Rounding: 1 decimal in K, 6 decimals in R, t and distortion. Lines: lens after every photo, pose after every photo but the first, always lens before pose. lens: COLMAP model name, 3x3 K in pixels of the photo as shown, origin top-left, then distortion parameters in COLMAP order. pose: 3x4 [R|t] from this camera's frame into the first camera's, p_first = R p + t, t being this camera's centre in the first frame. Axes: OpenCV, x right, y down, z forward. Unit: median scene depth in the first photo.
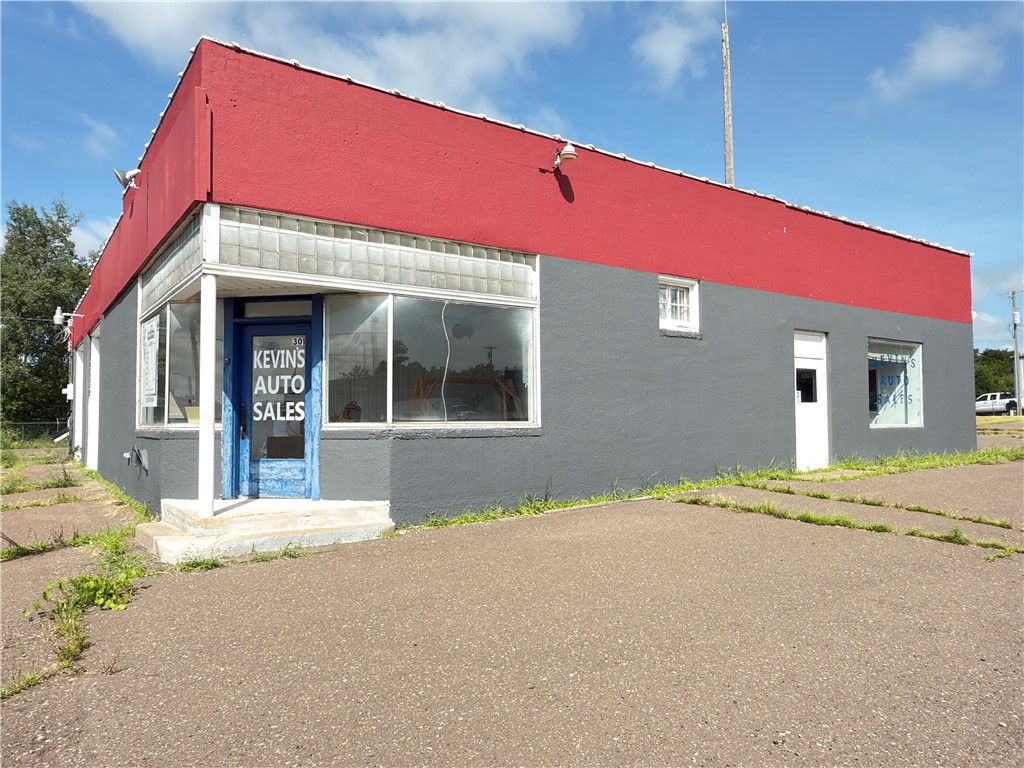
lens RADIAL K [[722.8, 0, 511.7], [0, 722.8, 386.5], [0, 0, 1]] dist [-0.014215, 0.002001]
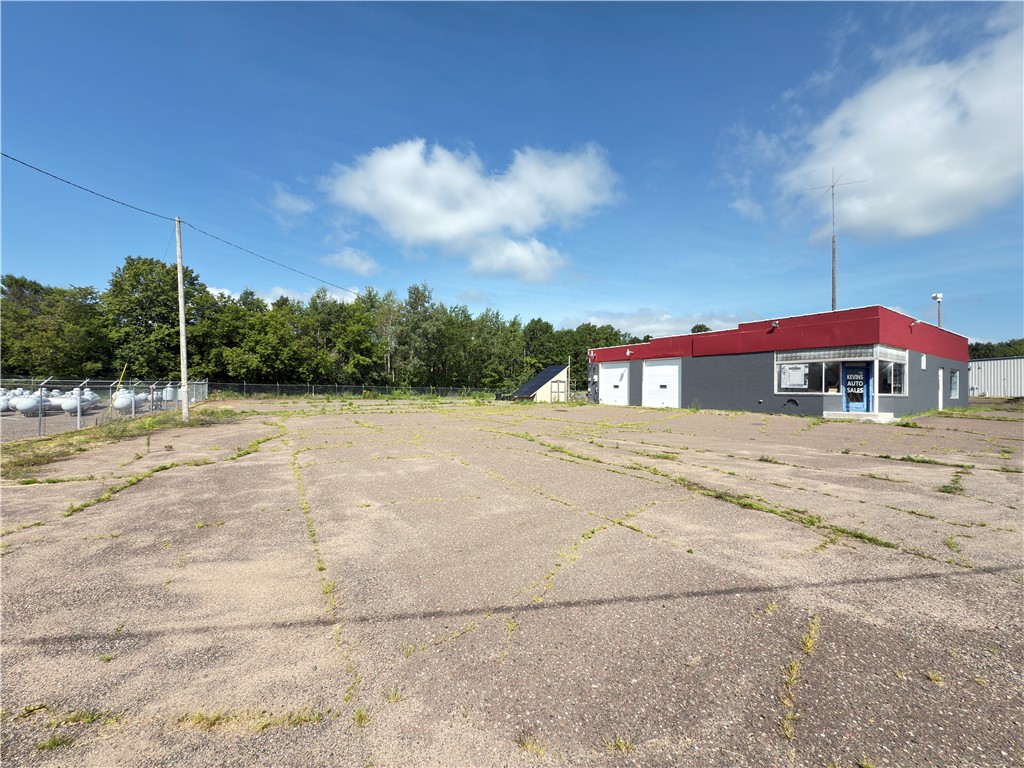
lens RADIAL K [[408.0, 0, 509.9], [0, 408.0, 382.6], [0, 0, 1]] dist [0.001858, 0.002137]
pose [[0.999388, 0.023236, -0.026135, -1.957825], [-0.022489, 0.999340, 0.028541, -0.025603], [0.026780, -0.027936, 0.999251, -1.172116]]
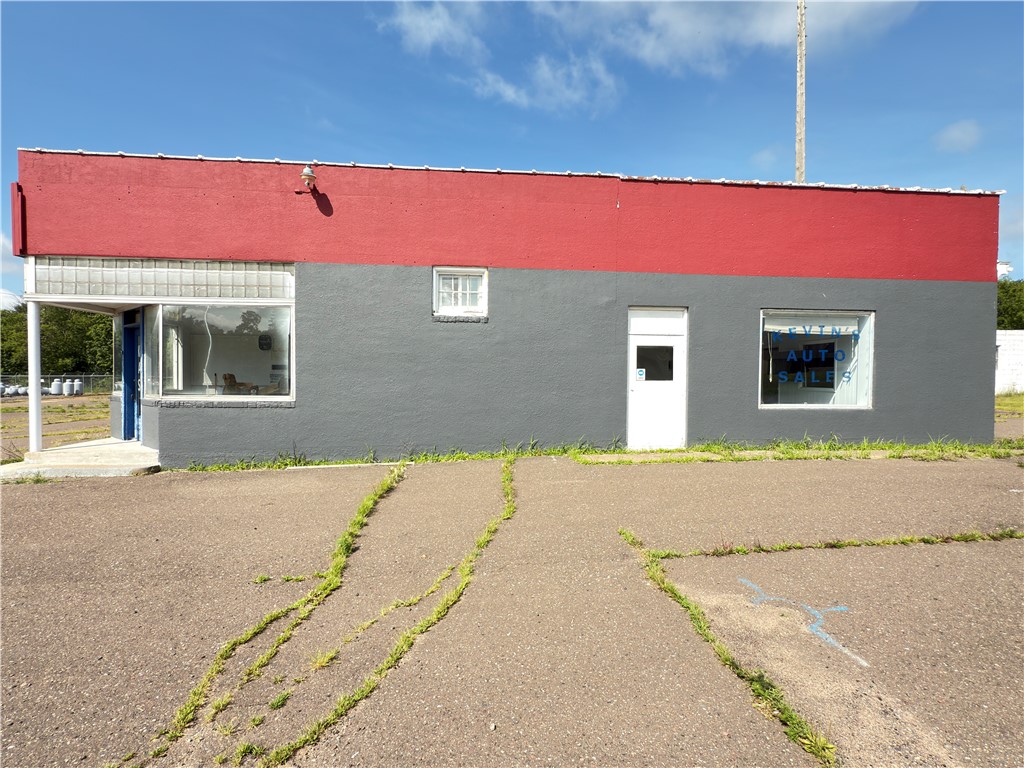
lens RADIAL K [[519.9, 0, 512.5], [0, 519.9, 385.9], [0, 0, 1]] dist [-0.004375, 0.001153]
pose [[0.865454, 0.020689, -0.500561, 0.818170], [0.009989, 0.998236, 0.058529, -0.018941], [0.500889, -0.055655, 0.863720, 0.404896]]
